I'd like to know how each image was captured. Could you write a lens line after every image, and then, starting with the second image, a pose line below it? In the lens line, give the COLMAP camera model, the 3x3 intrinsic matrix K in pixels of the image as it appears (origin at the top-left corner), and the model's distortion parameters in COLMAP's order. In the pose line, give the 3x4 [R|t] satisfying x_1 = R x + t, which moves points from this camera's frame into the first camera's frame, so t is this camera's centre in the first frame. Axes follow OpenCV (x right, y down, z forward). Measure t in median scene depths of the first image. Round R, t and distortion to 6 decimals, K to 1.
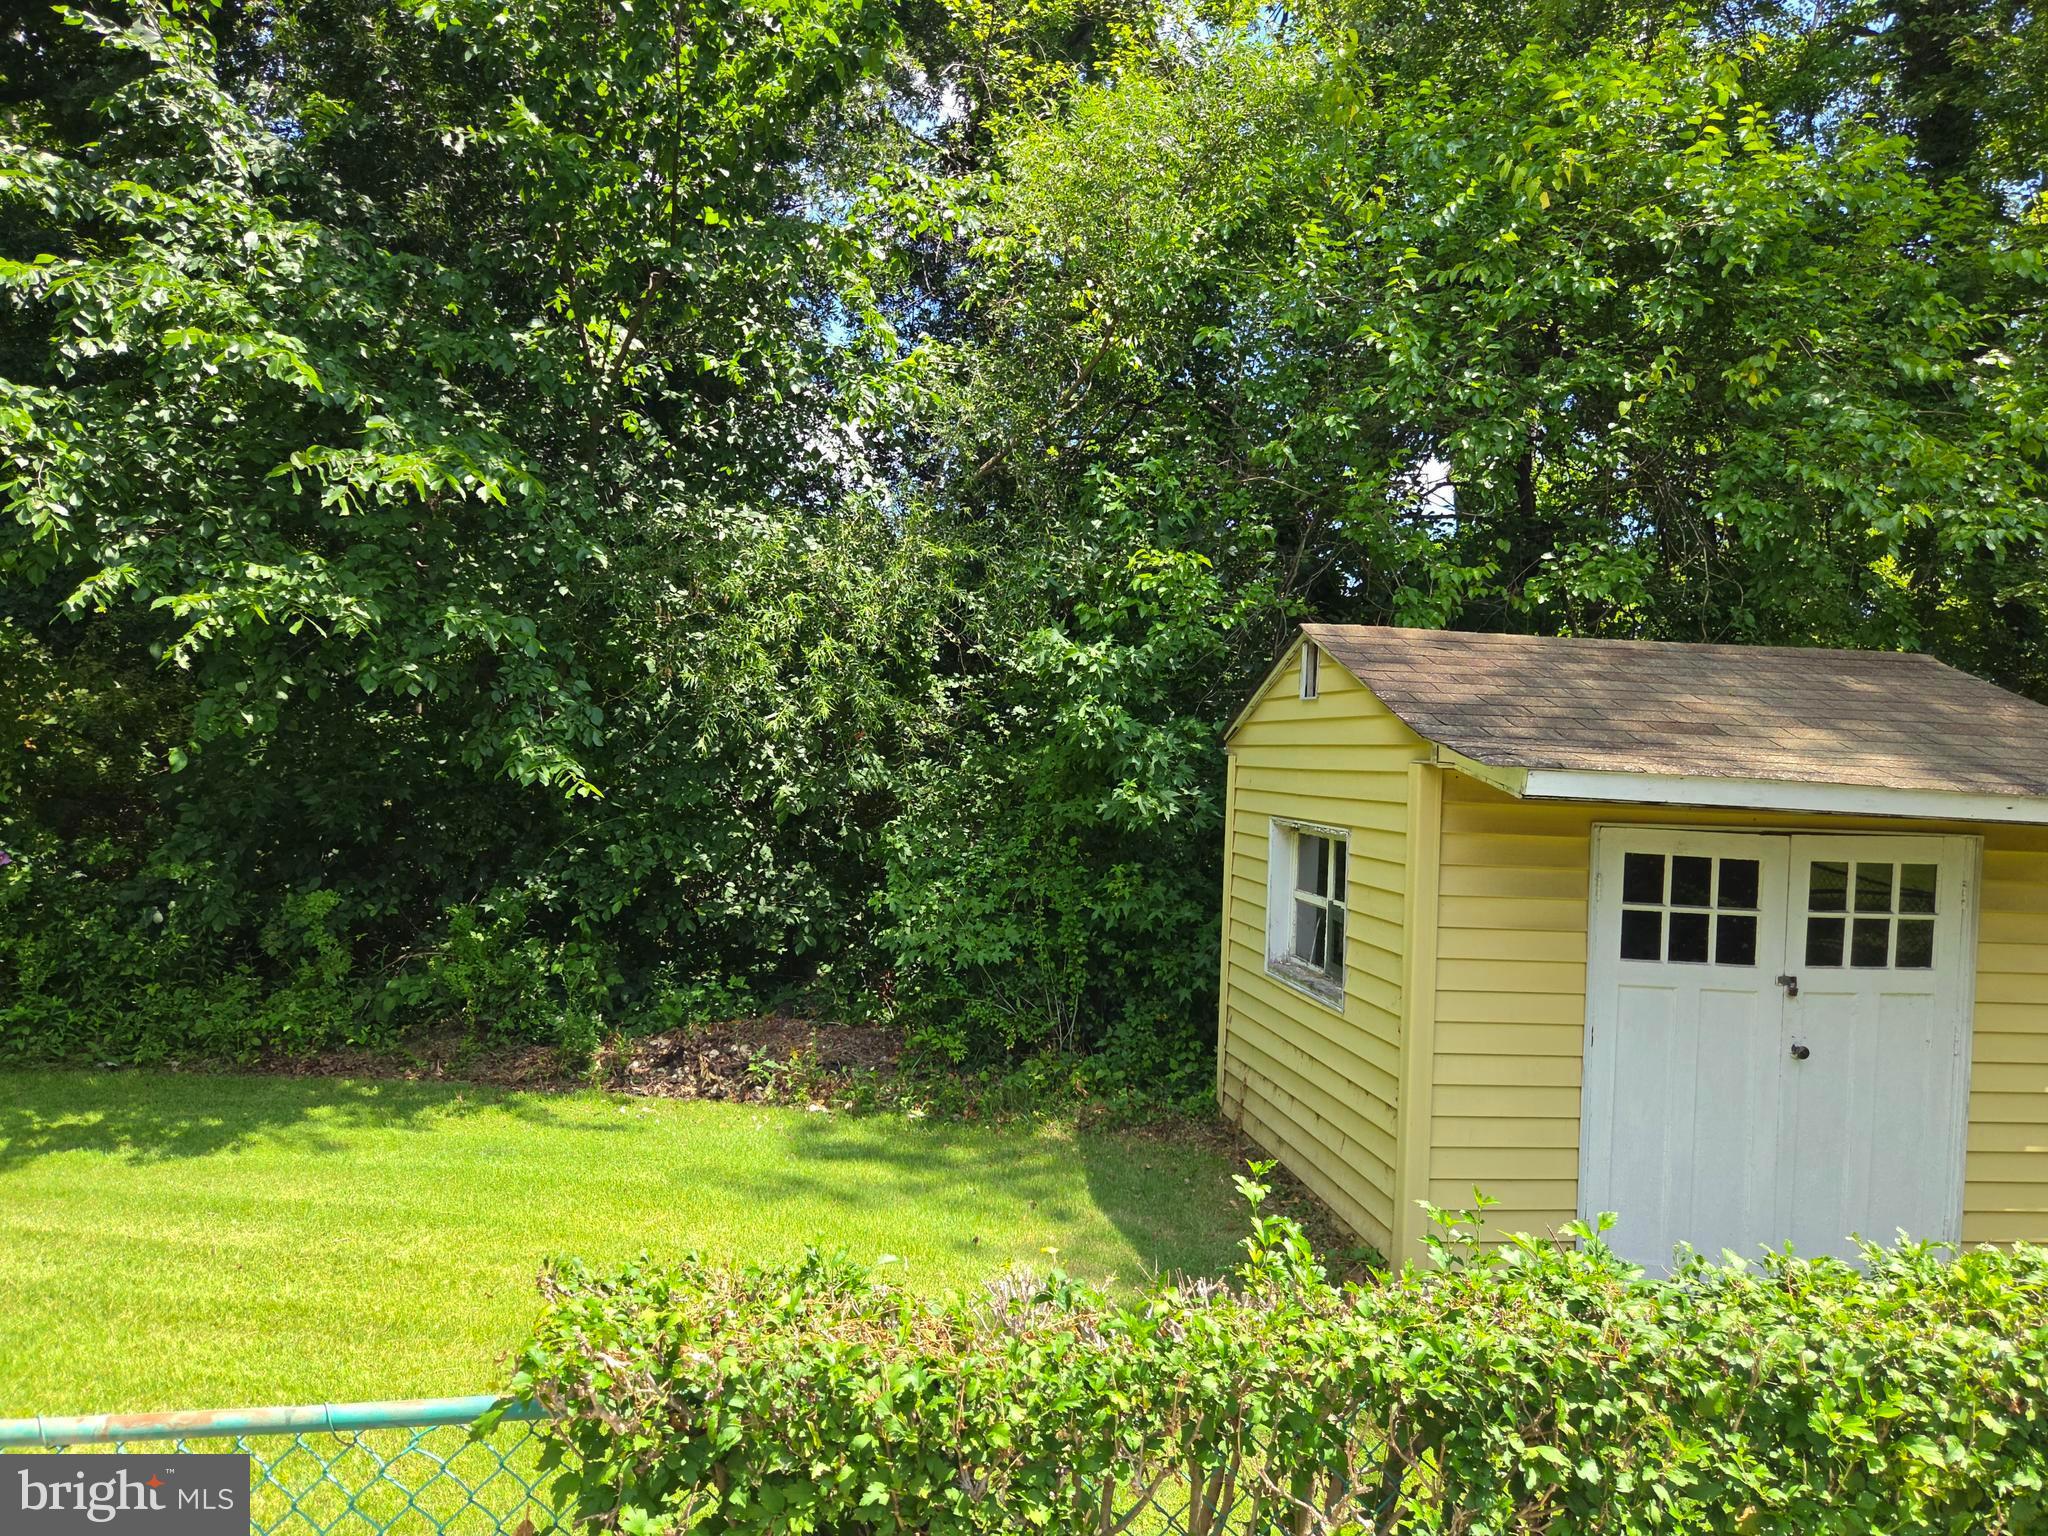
lens RADIAL K [[1405.5, 0, 998.2], [0, 1405.5, 753.2], [0, 0, 1]] dist [0.064310, -0.055972]
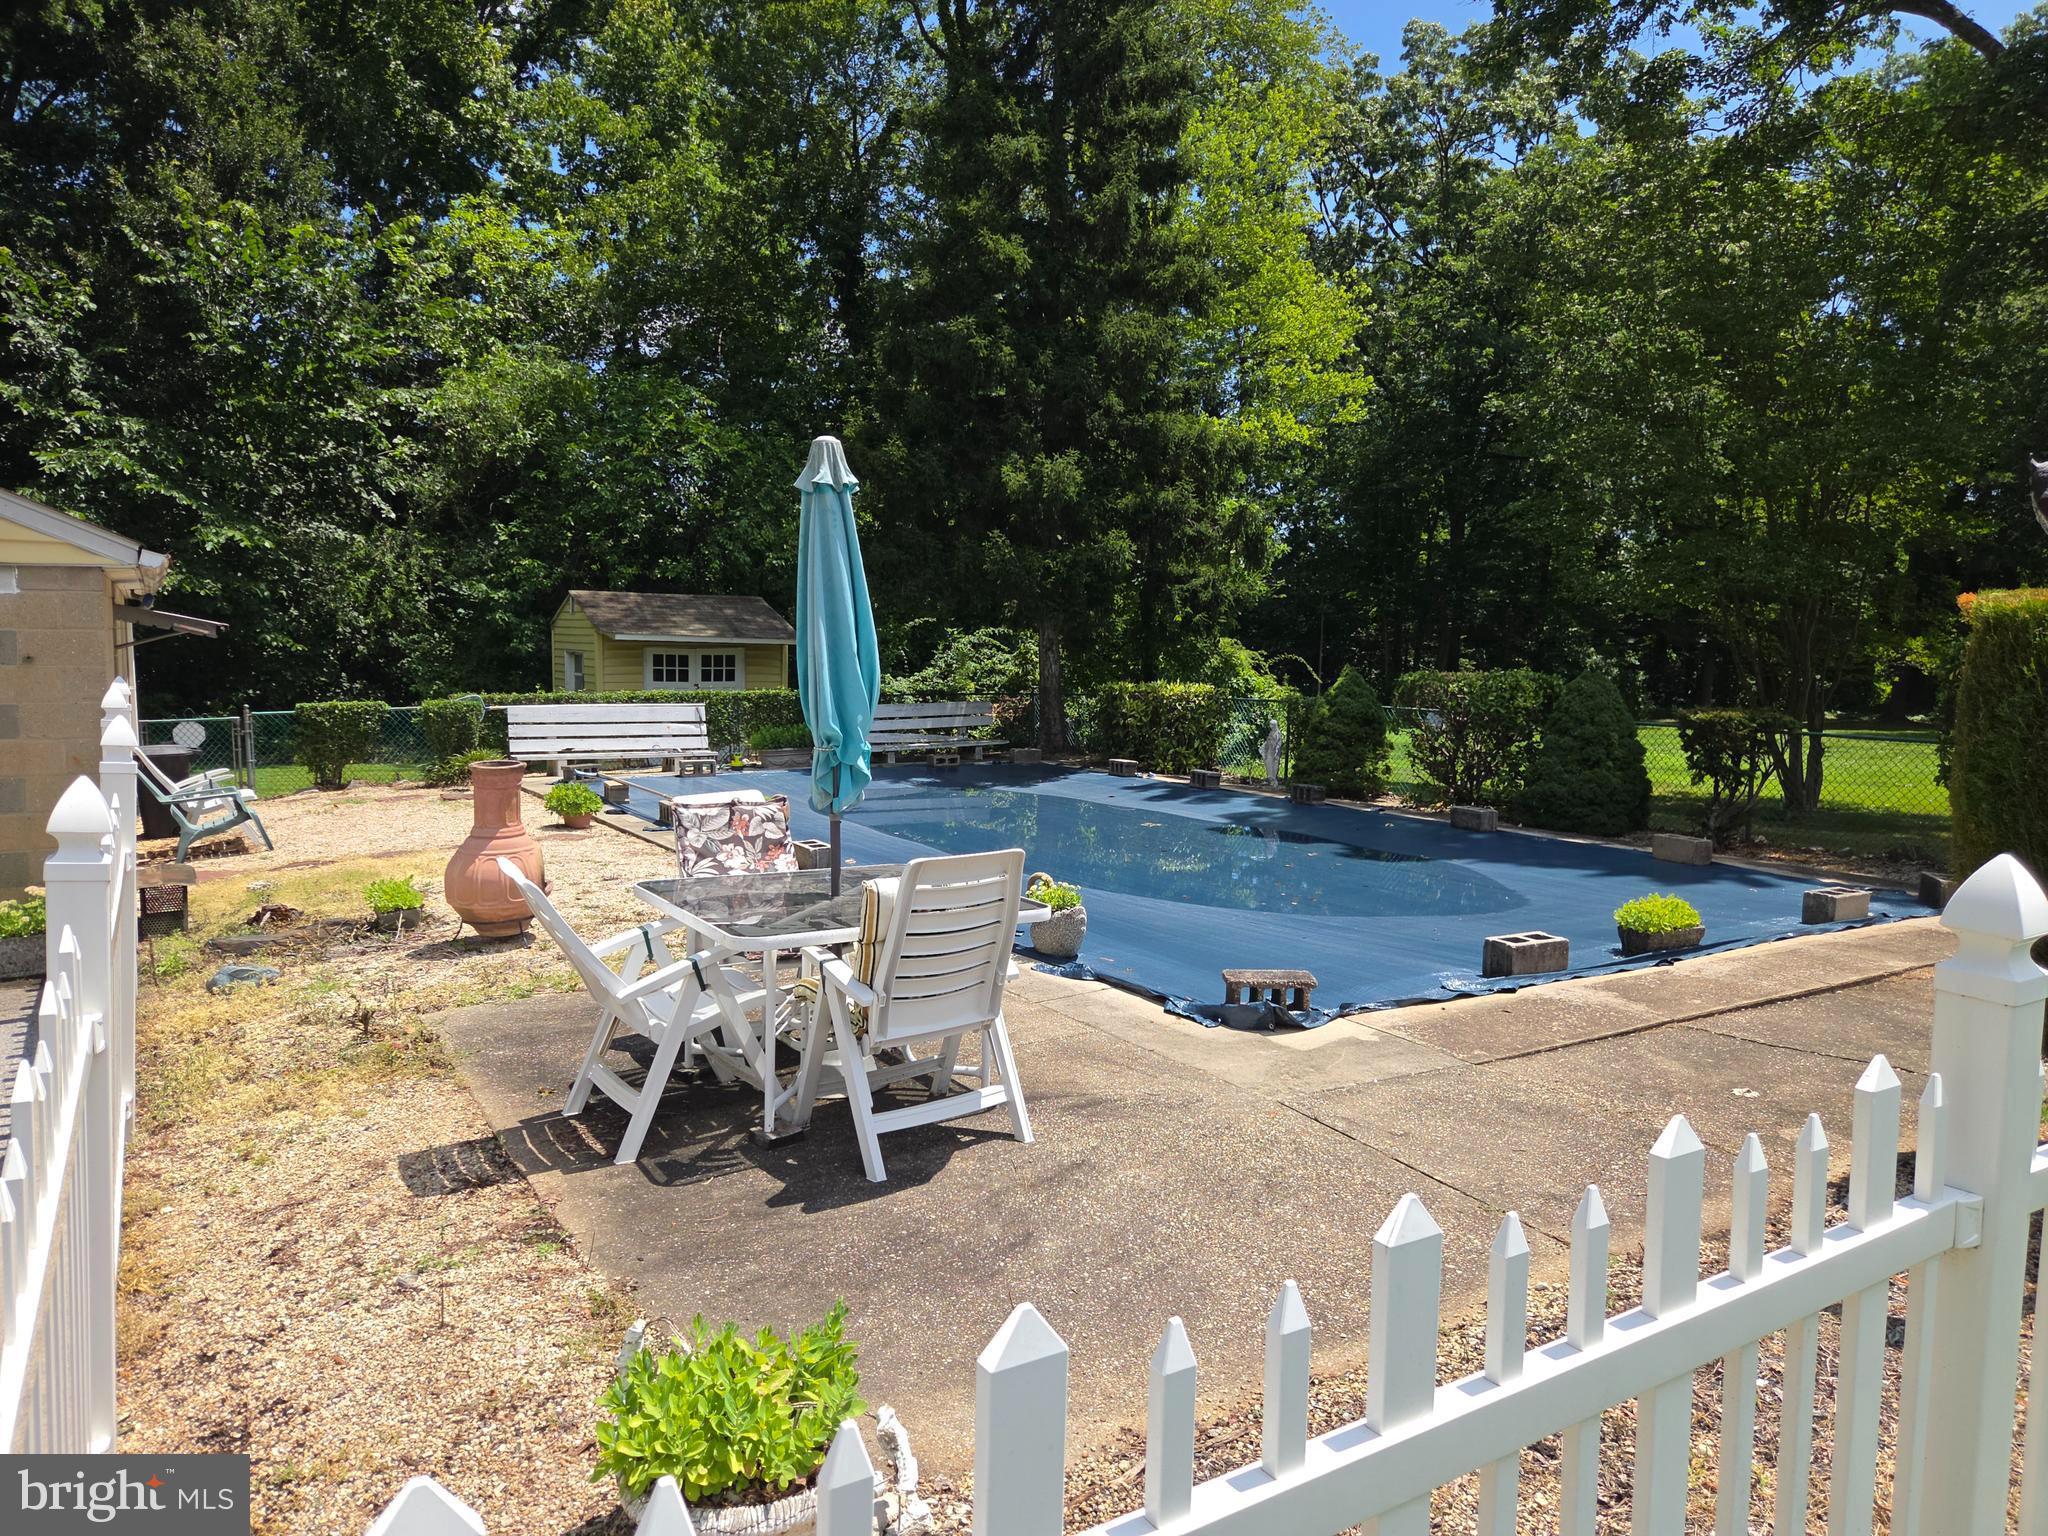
lens RADIAL K [[1405.5, 0, 998.2], [0, 1405.5, 753.2], [0, 0, 1]] dist [0.064310, -0.055972]
pose [[0.908072, -0.062779, 0.414081, -0.112413], [0.021128, 0.994309, 0.104414, -0.015368], [-0.418280, -0.086067, 0.904231, -1.023551]]
